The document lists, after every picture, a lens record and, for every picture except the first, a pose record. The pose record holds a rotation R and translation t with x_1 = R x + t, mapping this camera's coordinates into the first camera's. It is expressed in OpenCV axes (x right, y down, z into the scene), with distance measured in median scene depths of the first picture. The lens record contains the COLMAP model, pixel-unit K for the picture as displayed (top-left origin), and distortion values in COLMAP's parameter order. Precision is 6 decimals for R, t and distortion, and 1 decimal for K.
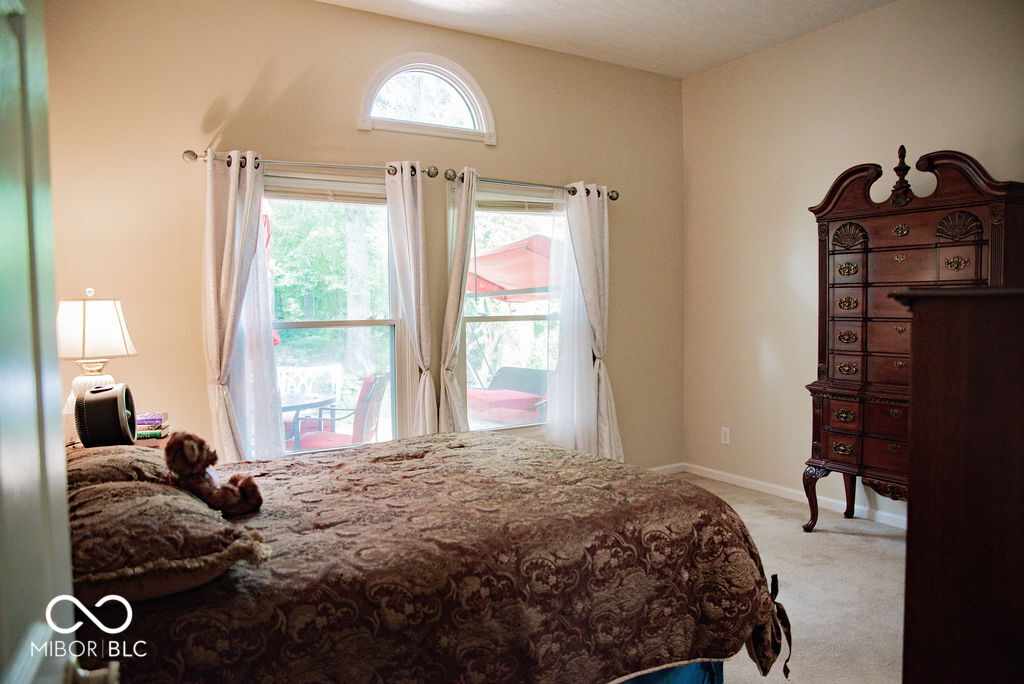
lens RADIAL K [[707.2, 0, 512.0], [0, 707.2, 342.0], [0, 0, 1]] dist [-0.110070, 0.083760]
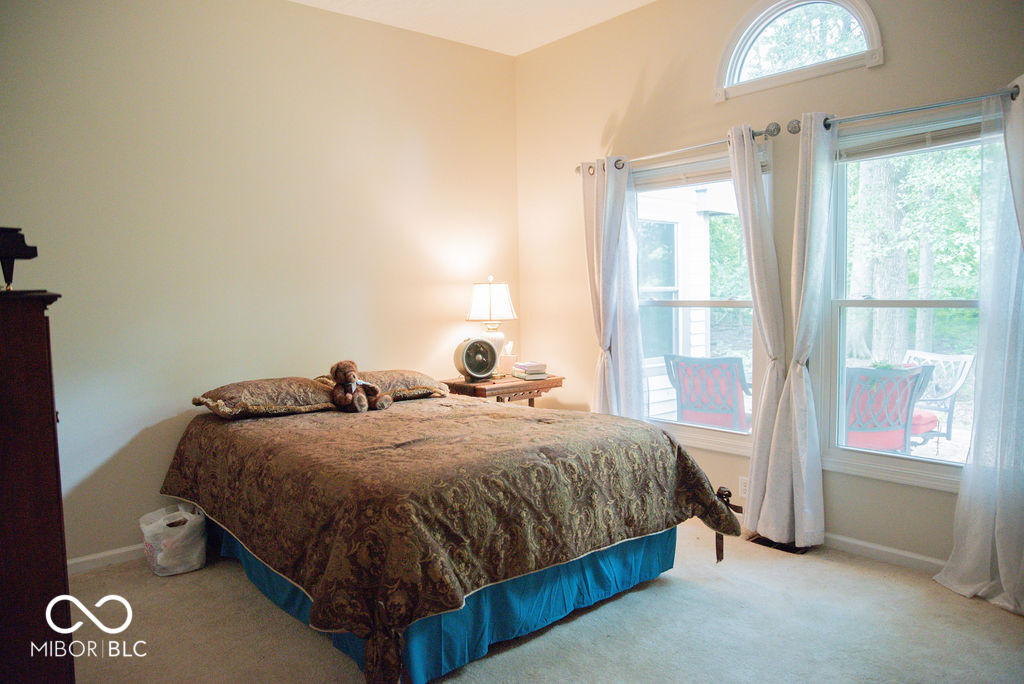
lens RADIAL K [[707.2, 0, 512.0], [0, 707.2, 342.0], [0, 0, 1]] dist [-0.110070, 0.083760]
pose [[0.136310, 0.087895, -0.986759, 0.691283], [-0.036572, 0.995824, 0.083650, -0.045260], [0.989991, 0.024685, 0.138956, 0.578660]]
